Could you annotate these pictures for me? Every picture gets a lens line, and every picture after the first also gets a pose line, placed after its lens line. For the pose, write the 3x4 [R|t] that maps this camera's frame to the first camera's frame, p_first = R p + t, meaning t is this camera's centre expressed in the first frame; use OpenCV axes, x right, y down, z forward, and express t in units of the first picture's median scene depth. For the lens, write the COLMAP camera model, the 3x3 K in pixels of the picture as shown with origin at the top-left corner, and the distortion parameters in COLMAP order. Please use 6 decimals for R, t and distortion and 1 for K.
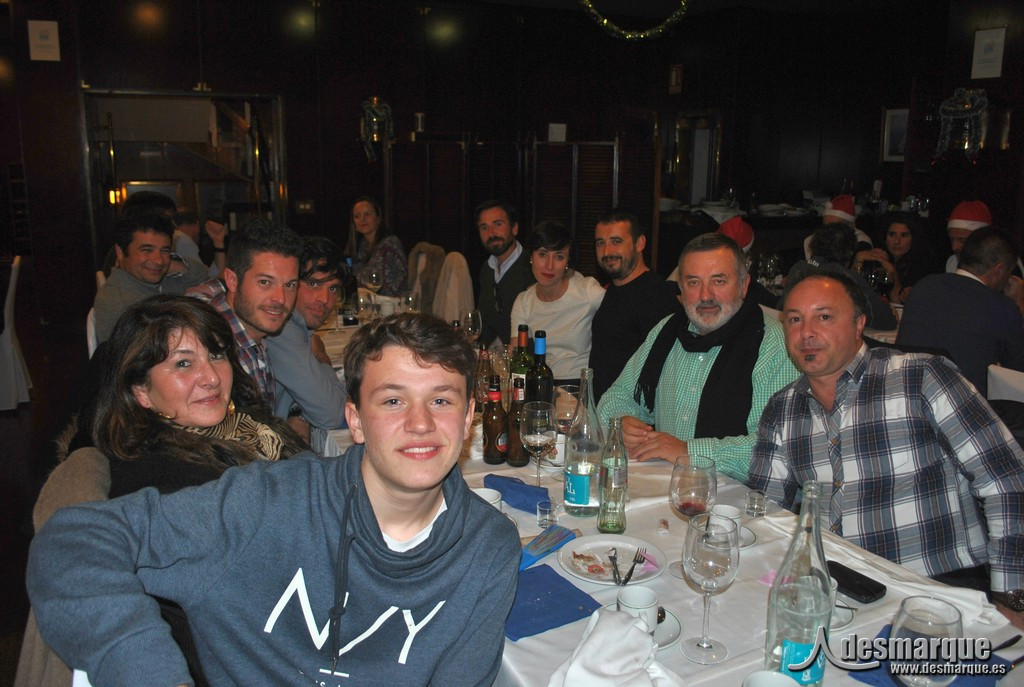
lens RADIAL K [[827.1, 0, 507.6], [0, 827.1, 343.0], [0, 0, 1]] dist [-0.062440, 0.008072]
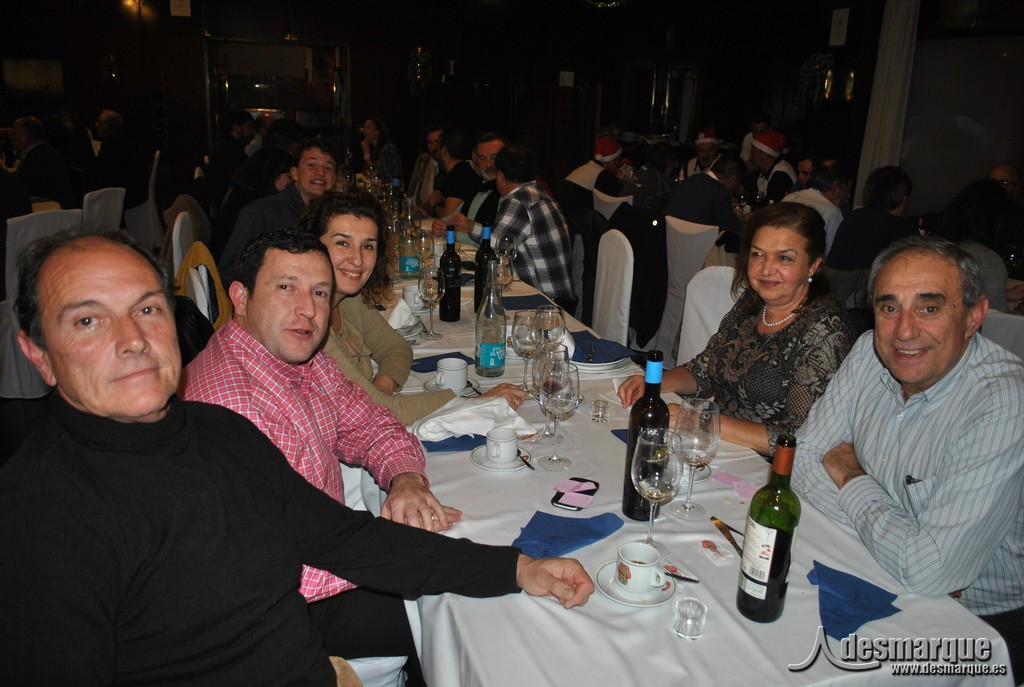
lens RADIAL K [[827.1, 0, 515.4], [0, 827.1, 343.9], [0, 0, 1]] dist [-0.062440, 0.008072]
pose [[0.990120, 0.069038, -0.122049, 0.183652], [-0.060982, 0.995782, 0.068553, 0.073970], [0.126267, -0.060433, 0.990154, -0.307742]]
